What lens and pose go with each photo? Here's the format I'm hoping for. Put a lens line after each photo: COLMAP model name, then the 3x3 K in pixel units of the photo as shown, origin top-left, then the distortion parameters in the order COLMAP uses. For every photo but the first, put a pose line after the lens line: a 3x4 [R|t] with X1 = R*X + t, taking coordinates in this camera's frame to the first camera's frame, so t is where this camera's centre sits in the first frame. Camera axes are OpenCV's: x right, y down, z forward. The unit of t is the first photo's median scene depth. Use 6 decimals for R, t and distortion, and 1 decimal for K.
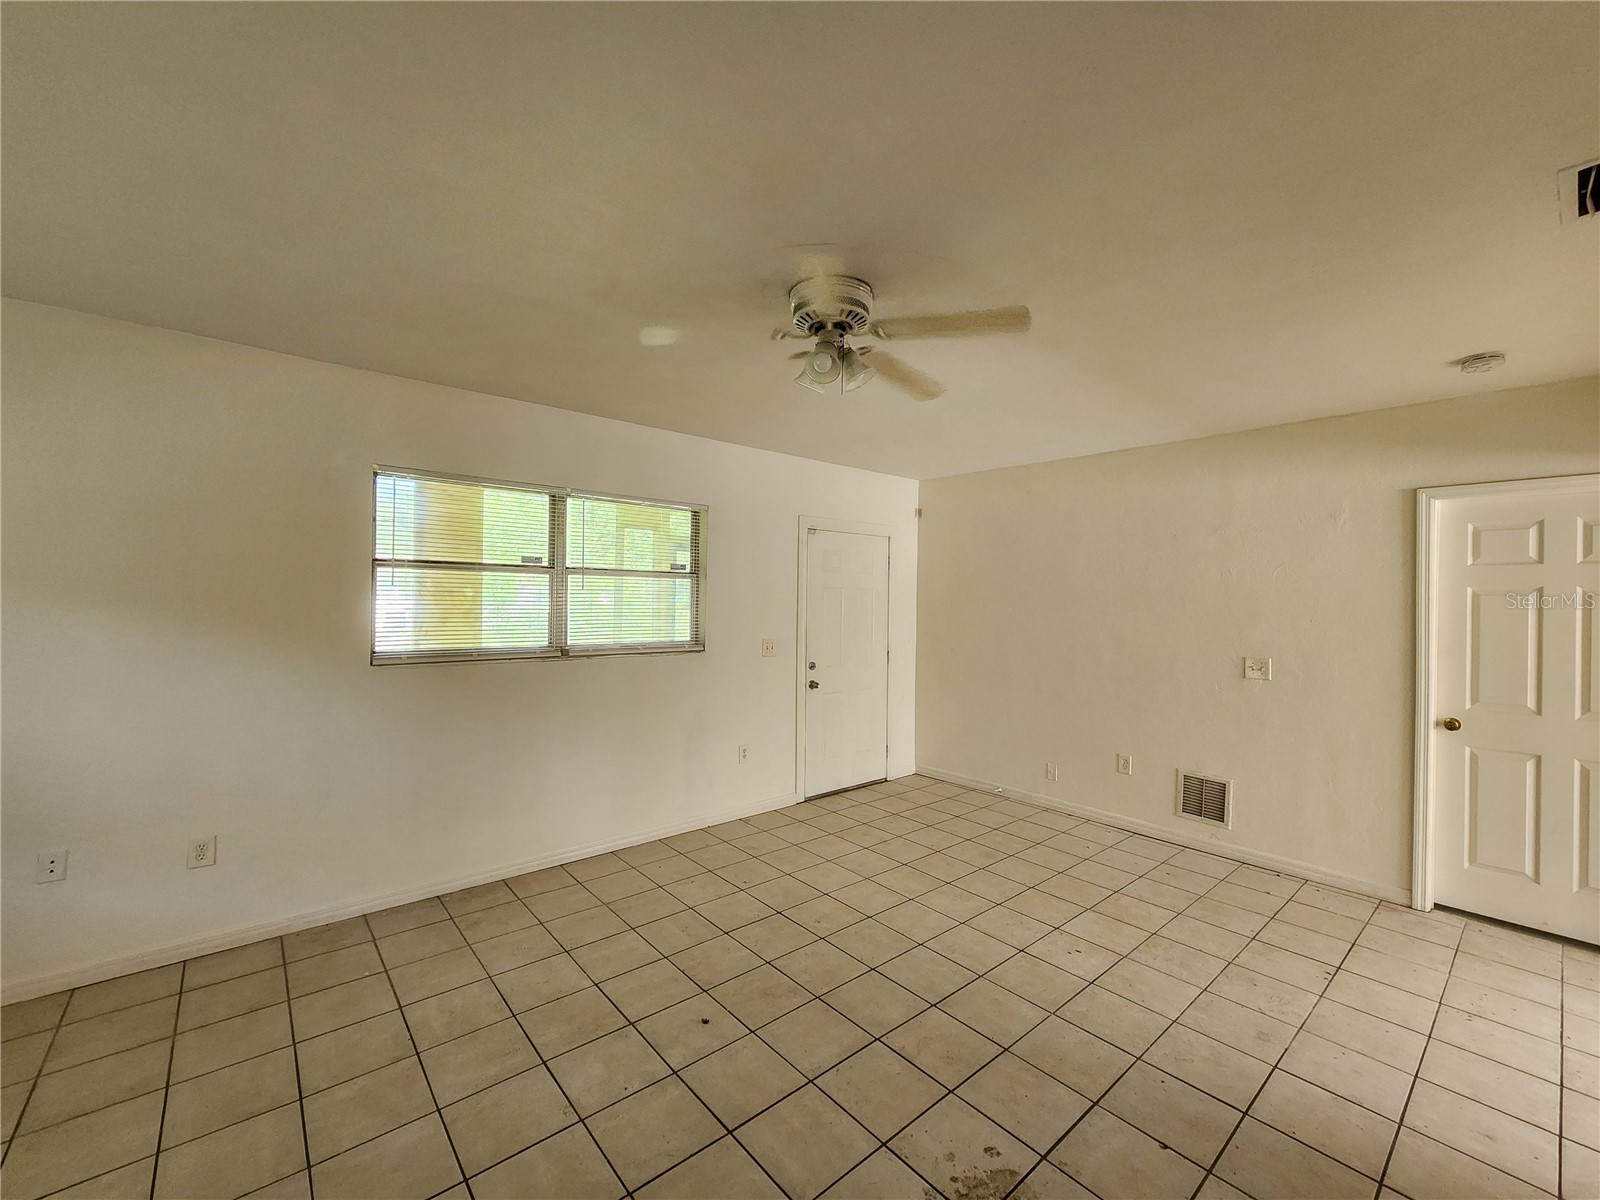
lens RADIAL K [[657.0, 0, 800.8], [0, 657.0, 602.7], [0, 0, 1]] dist [-0.002277, -0.000297]
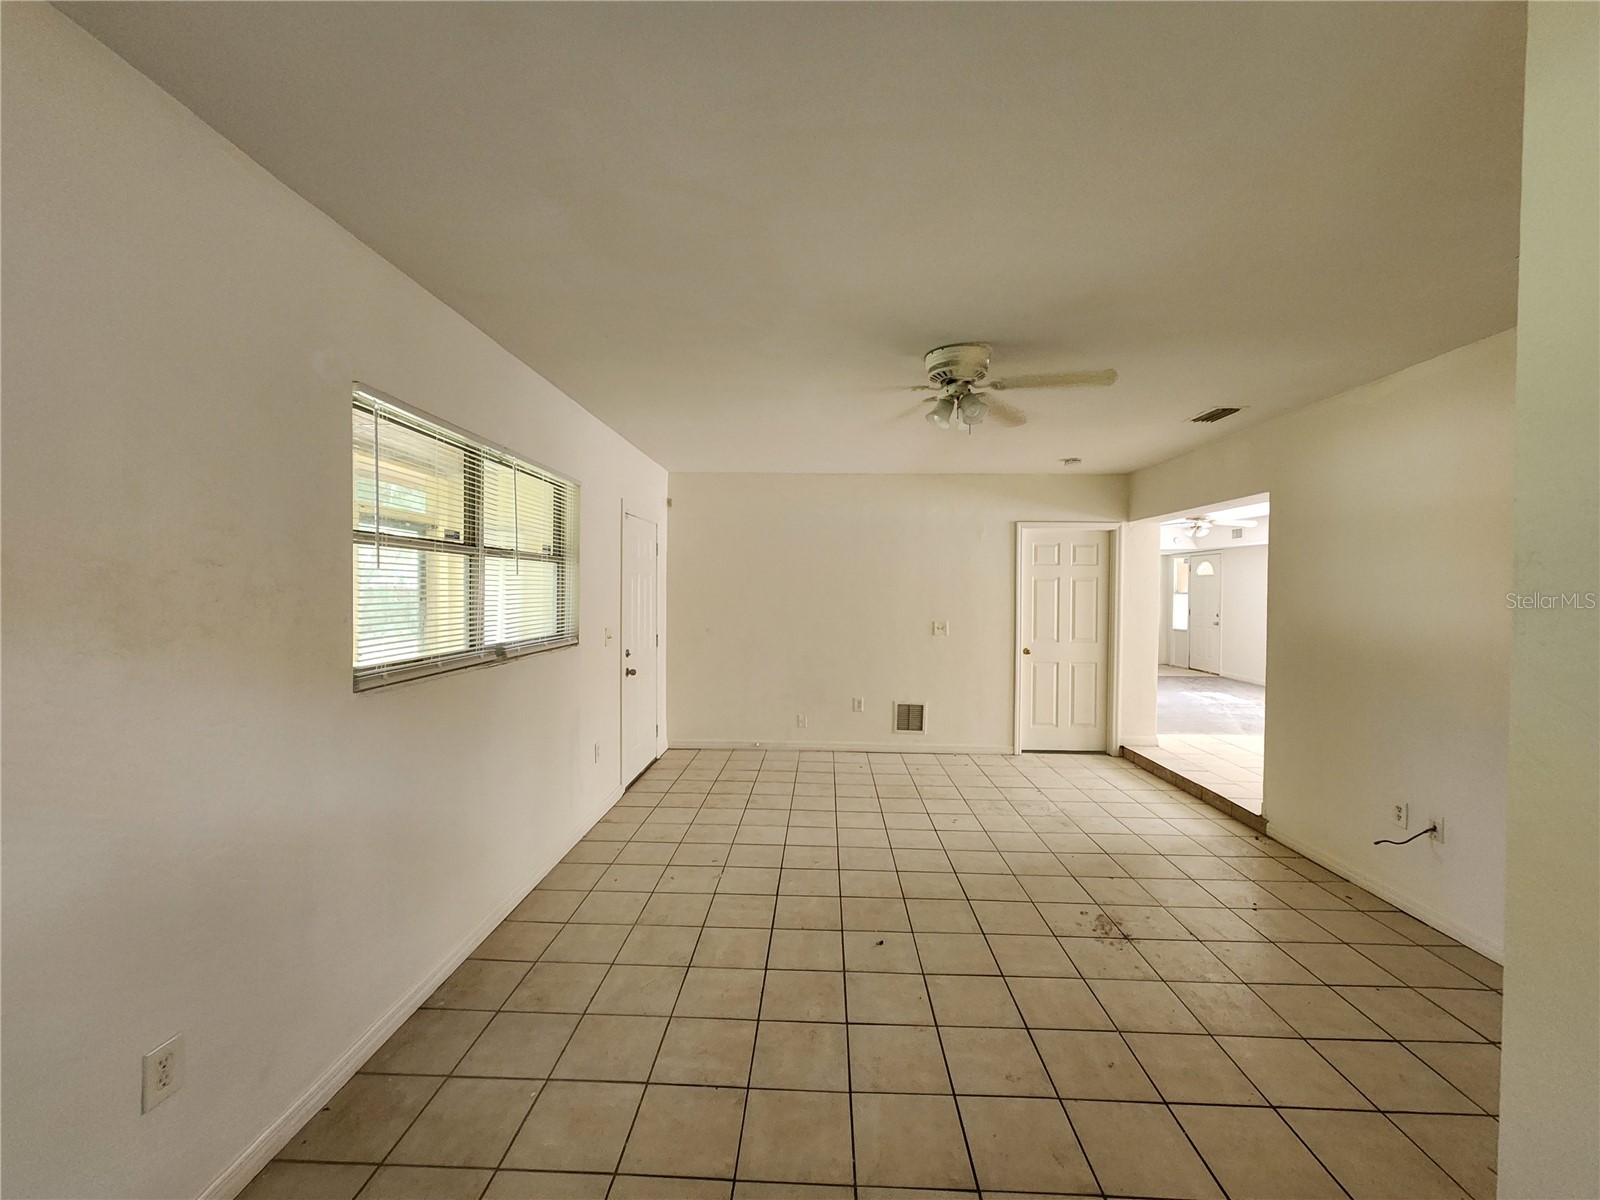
lens RADIAL K [[654.6, 0, 800.0], [0, 654.6, 600.0], [0, 0, 1]] dist [-0.000386, 0.000187]
pose [[0.677721, -0.022408, 0.734978, -0.687534], [0.006728, 0.999683, 0.024275, -0.006565], [-0.735289, -0.011507, 0.677656, 0.196178]]
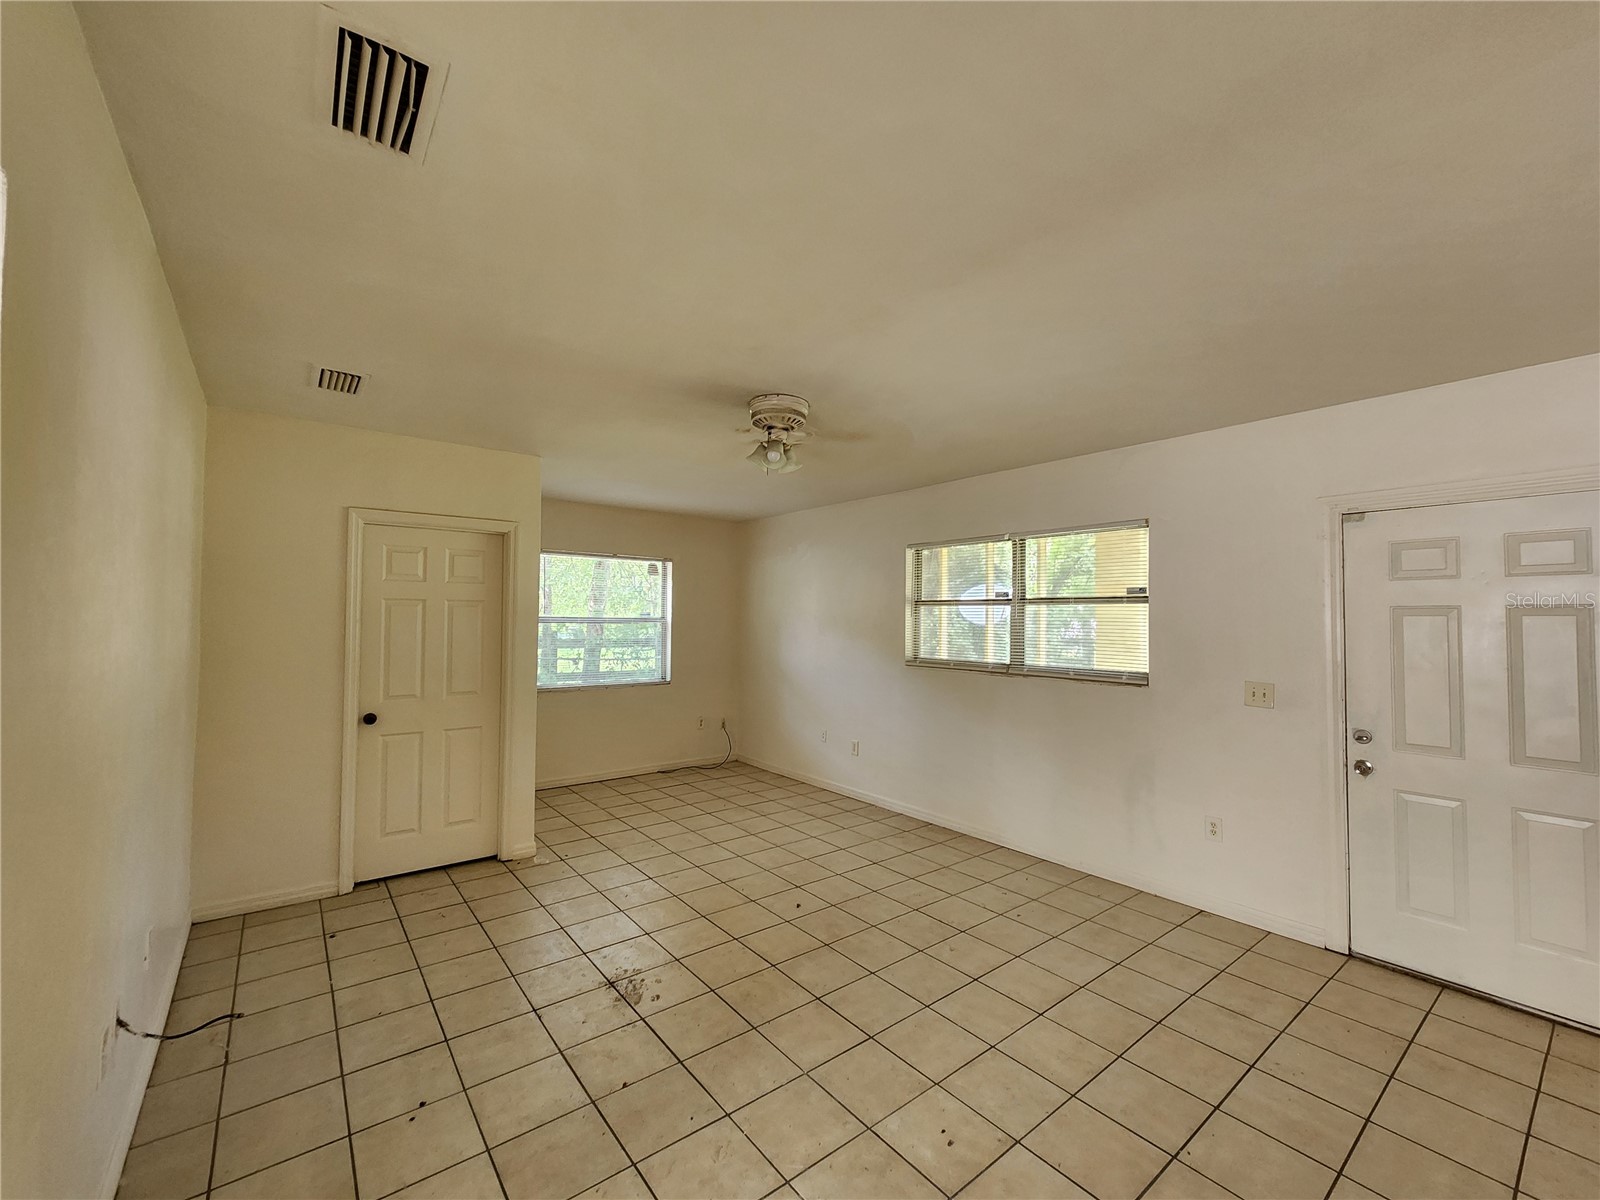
lens RADIAL K [[654.6, 0, 800.0], [0, 654.6, 600.0], [0, 0, 1]] dist [-0.000386, 0.000187]
pose [[-0.040761, -0.045639, -0.998126, 0.850794], [-0.018827, 0.998814, -0.044901, 0.008930], [0.998992, 0.016962, -0.041572, 0.658734]]
